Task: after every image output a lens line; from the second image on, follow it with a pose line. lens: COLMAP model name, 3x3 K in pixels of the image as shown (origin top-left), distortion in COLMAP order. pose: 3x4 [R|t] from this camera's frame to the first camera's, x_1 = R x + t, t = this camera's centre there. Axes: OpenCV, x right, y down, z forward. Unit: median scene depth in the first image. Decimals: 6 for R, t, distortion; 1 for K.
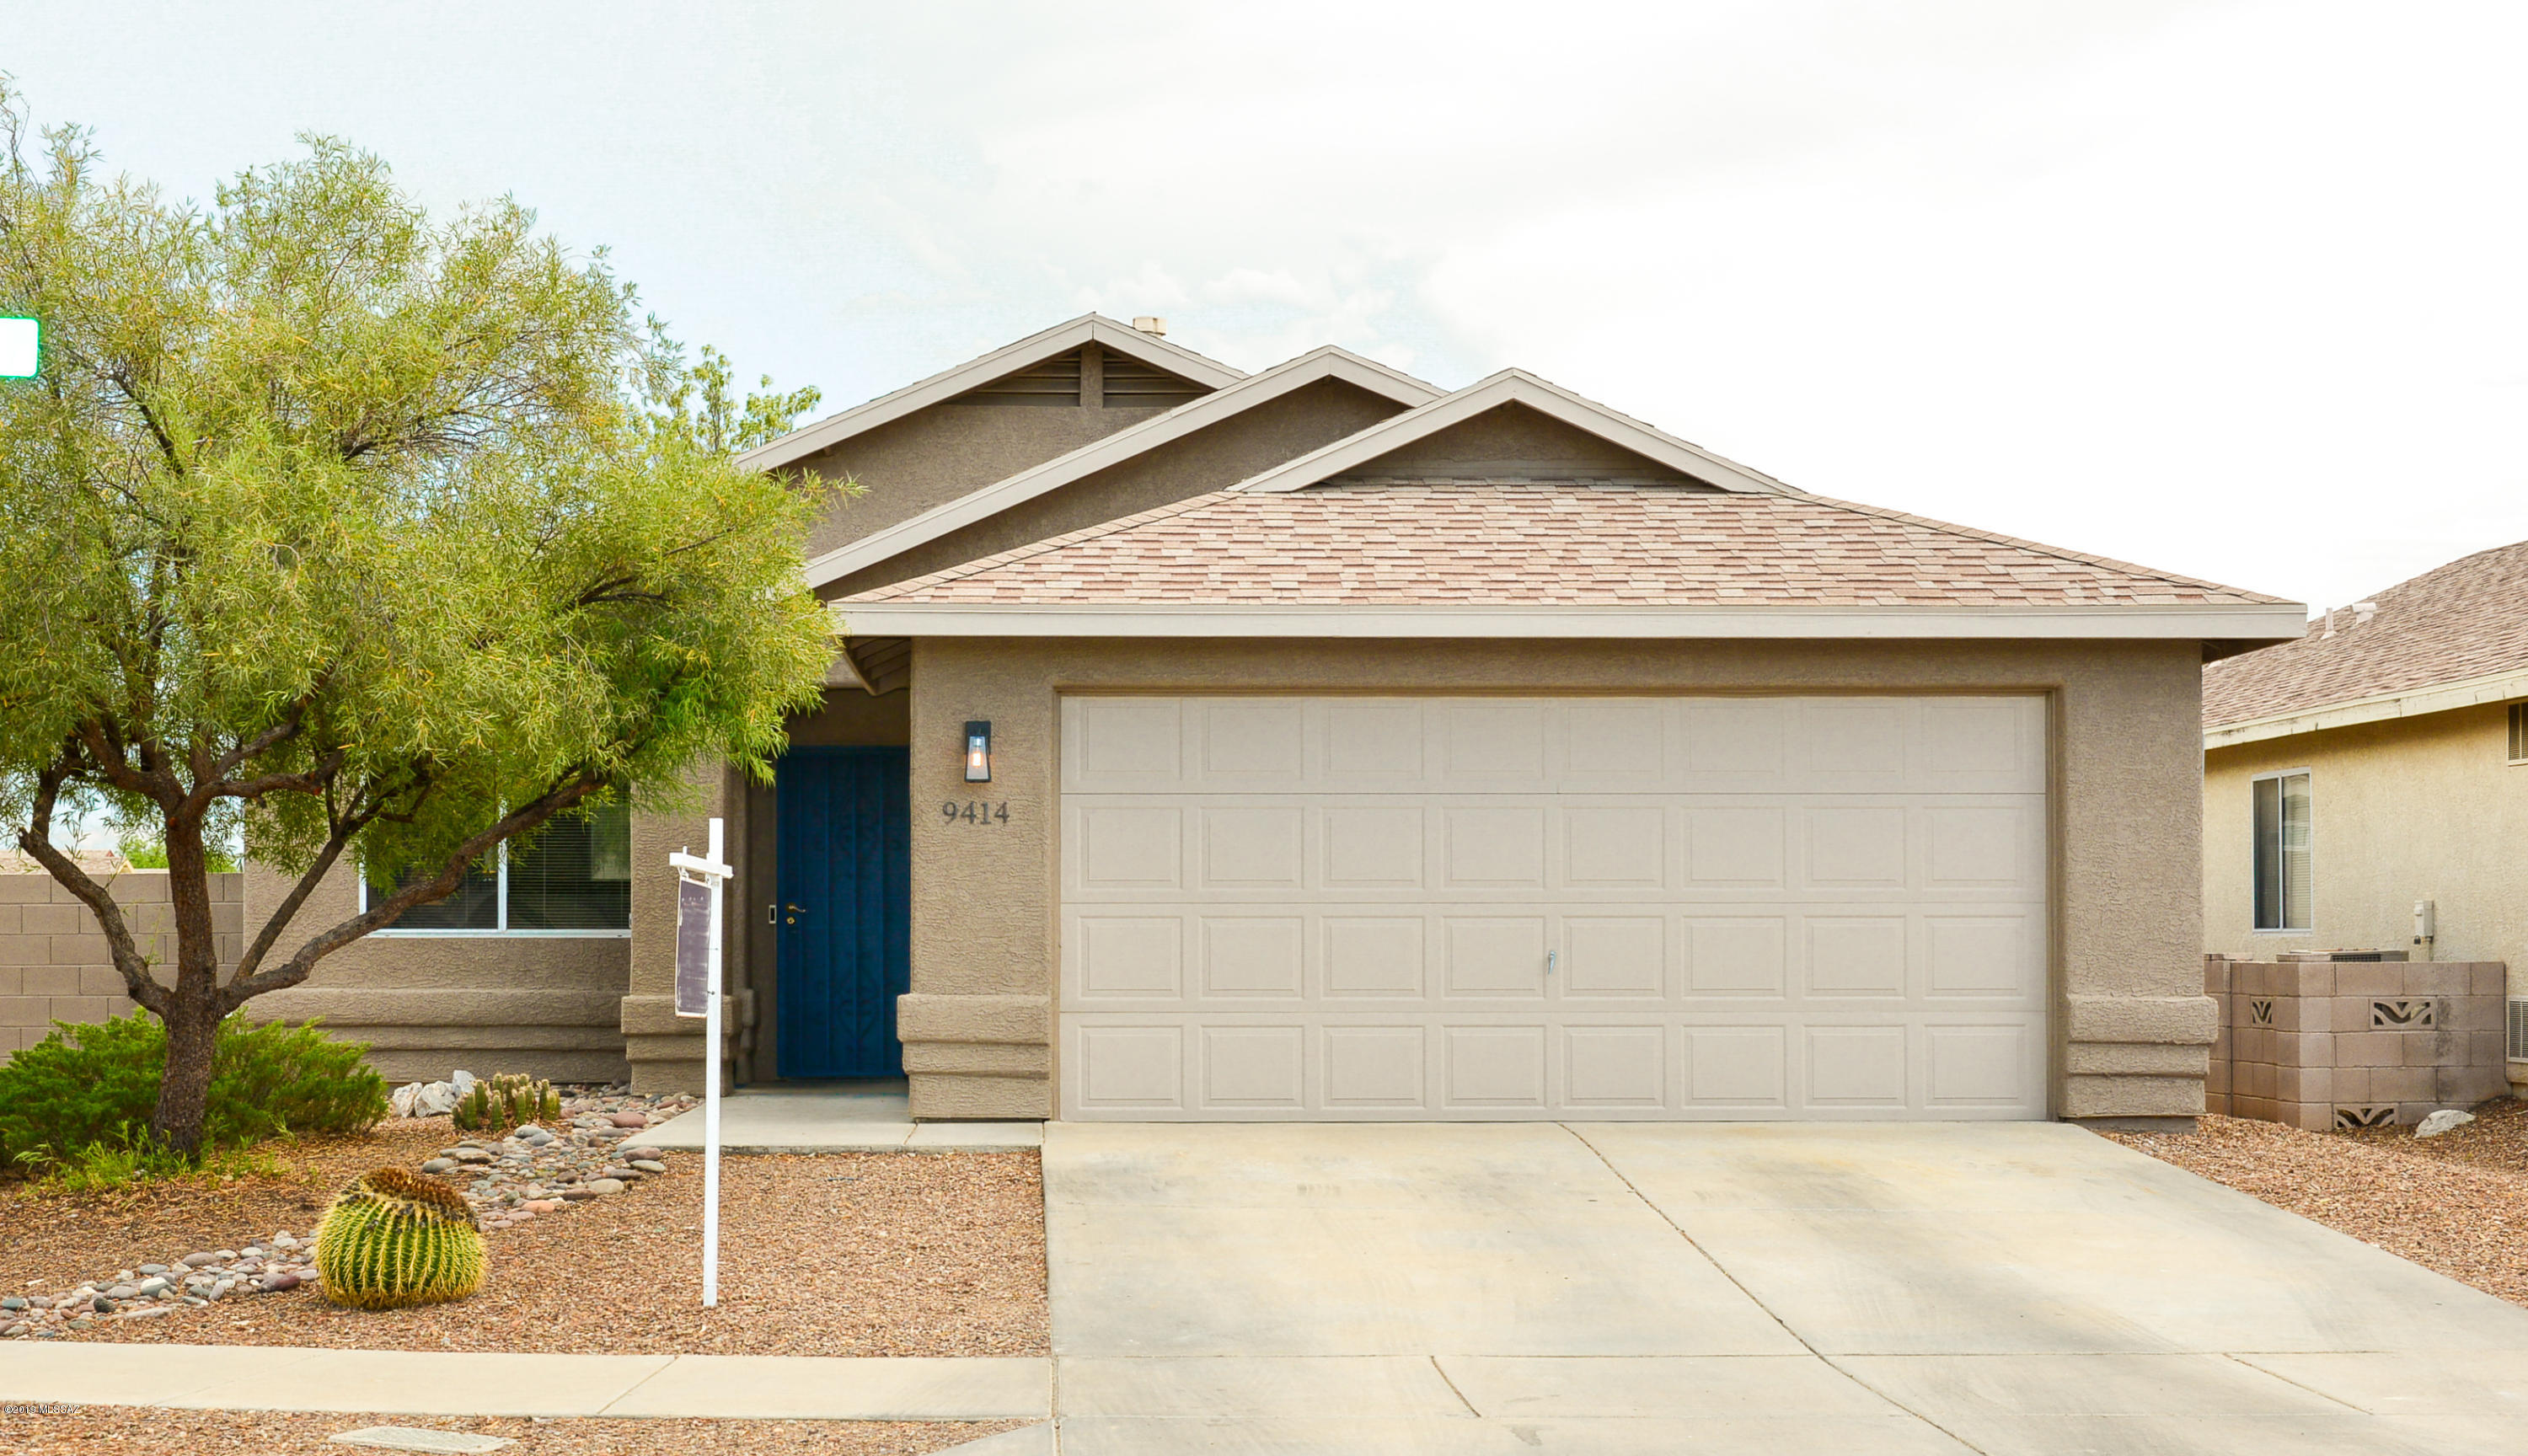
lens RADIAL K [[4017.4, 0, 1264.0], [0, 4017.4, 728.0], [0, 0, 1]] dist [0.020542, 0.097678]
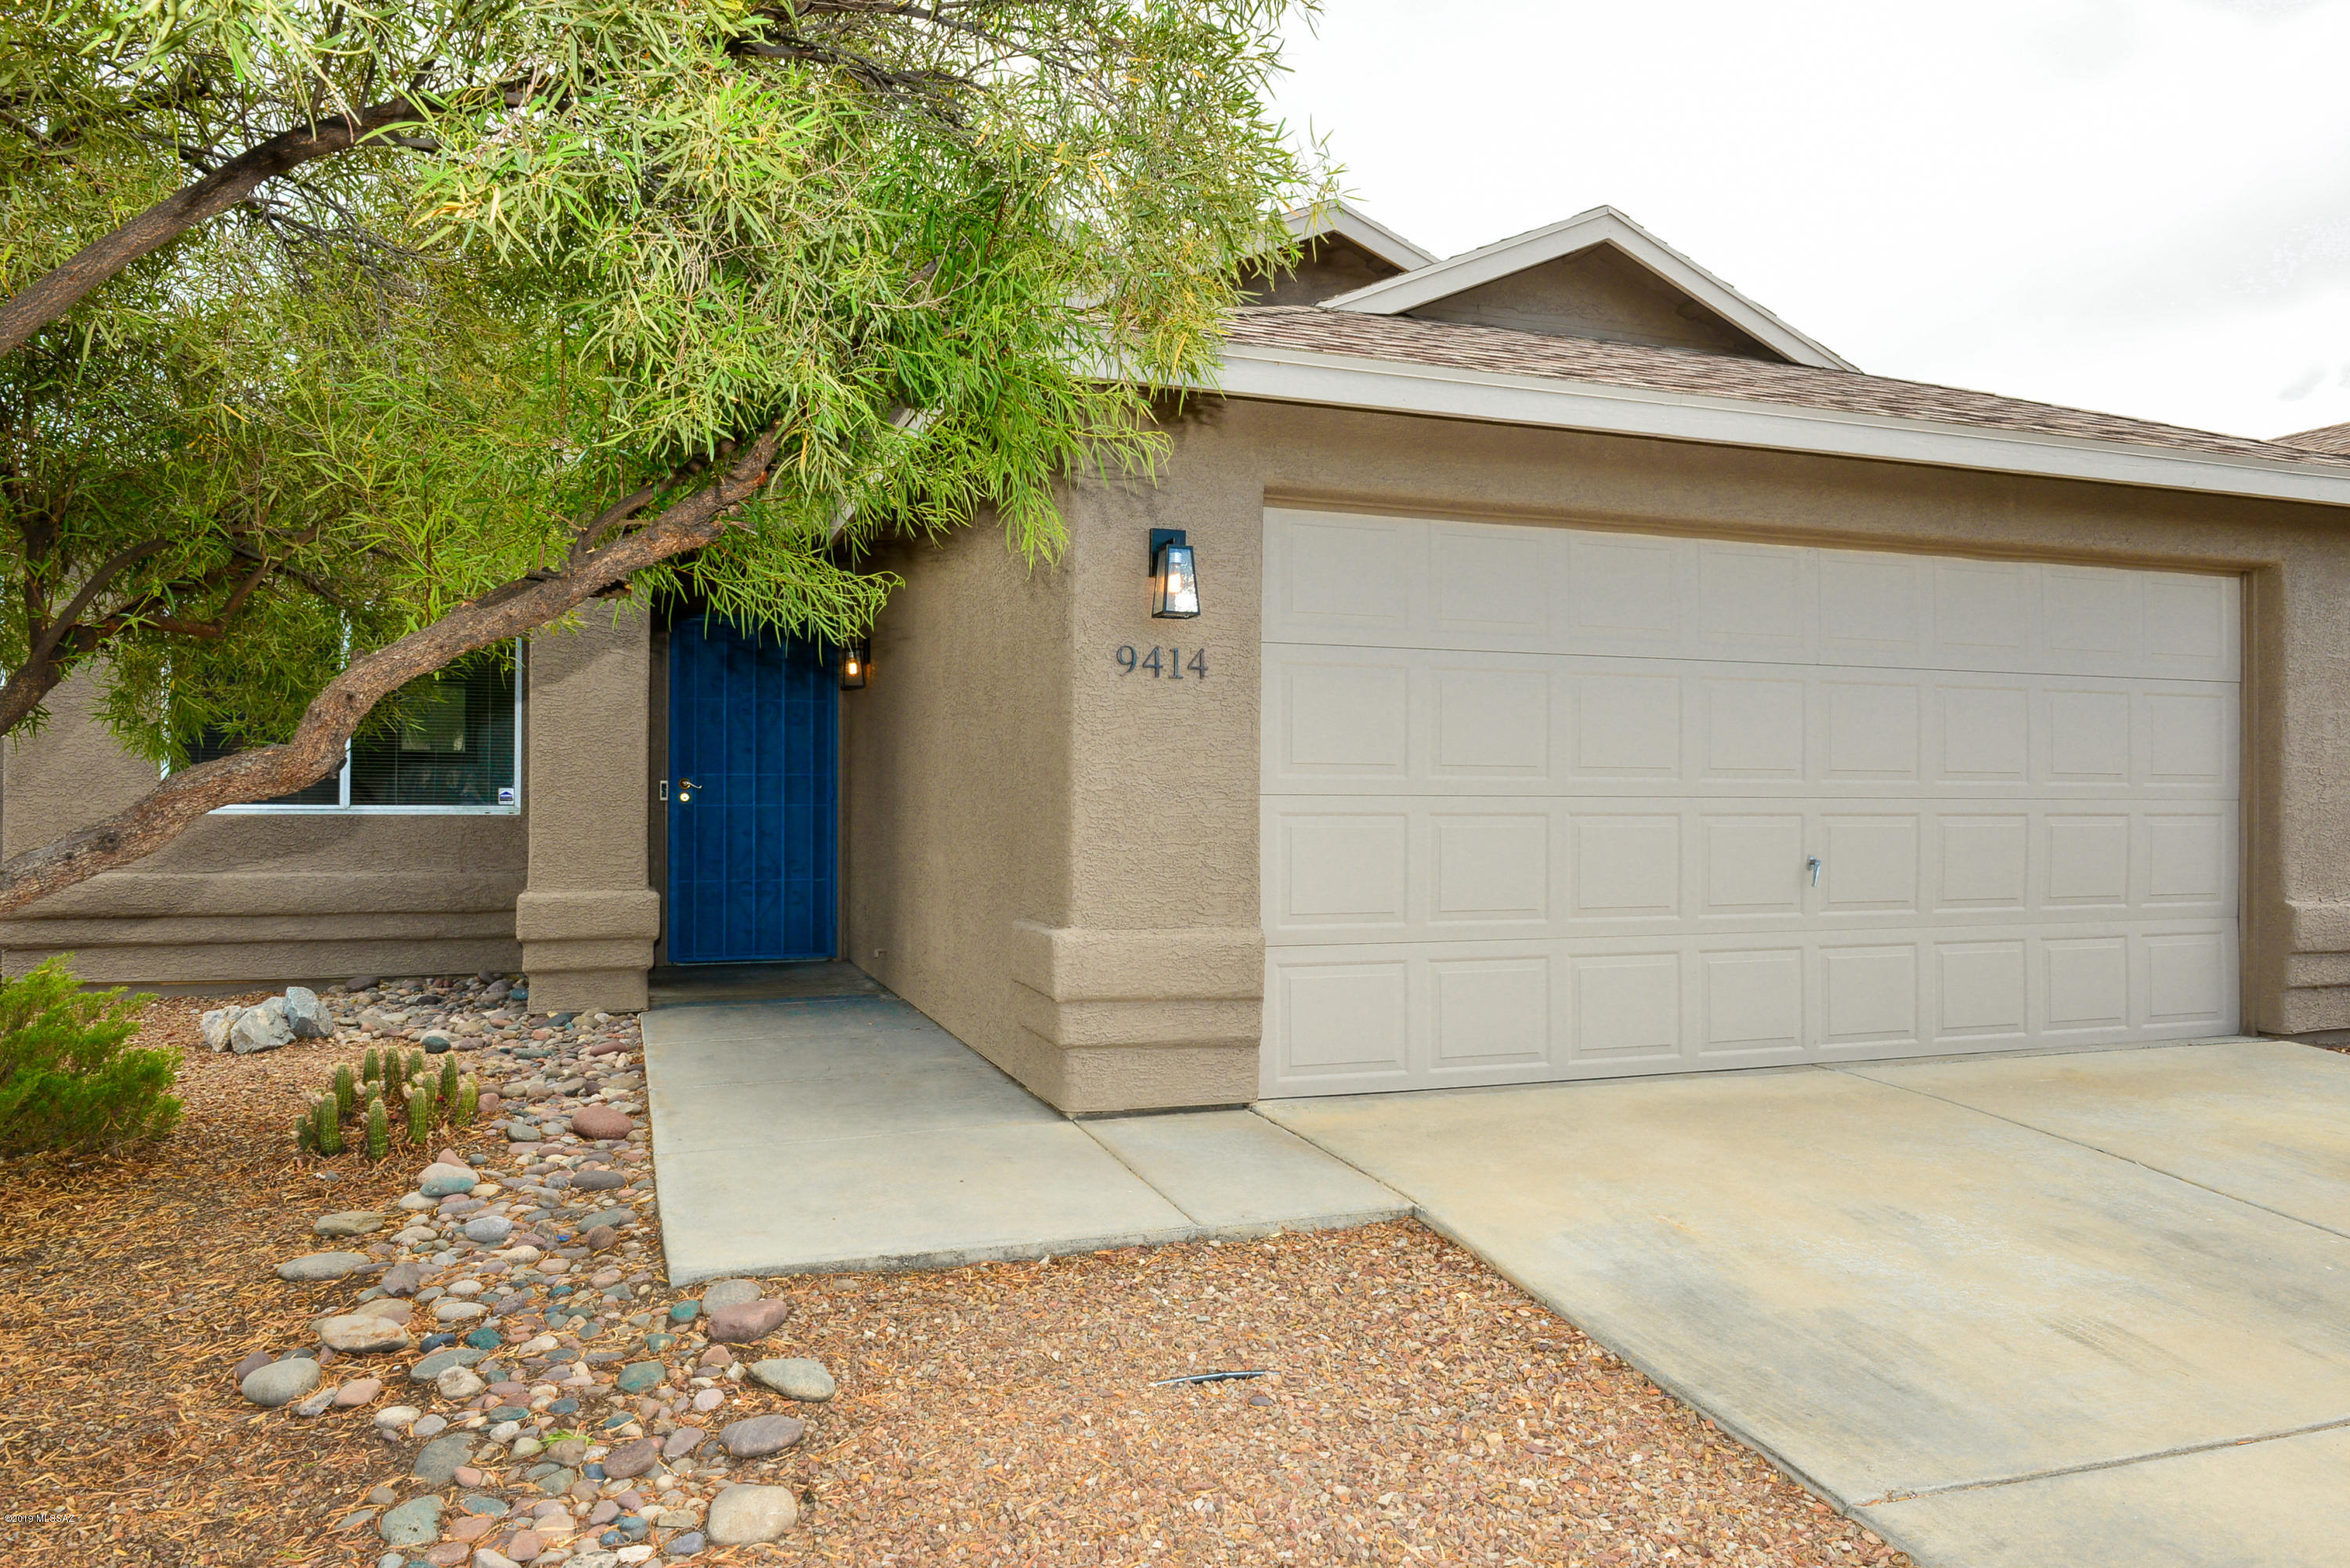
lens RADIAL K [[1600.7, 0, 1204.9], [0, 1600.7, 762.7], [0, 0, 1]] dist [-0.008616, -0.003749]
pose [[0.944302, 0.012741, 0.328833, -0.152216], [-0.025991, 0.999016, 0.035928, 0.027784], [-0.328052, -0.042473, 0.943705, 0.730562]]
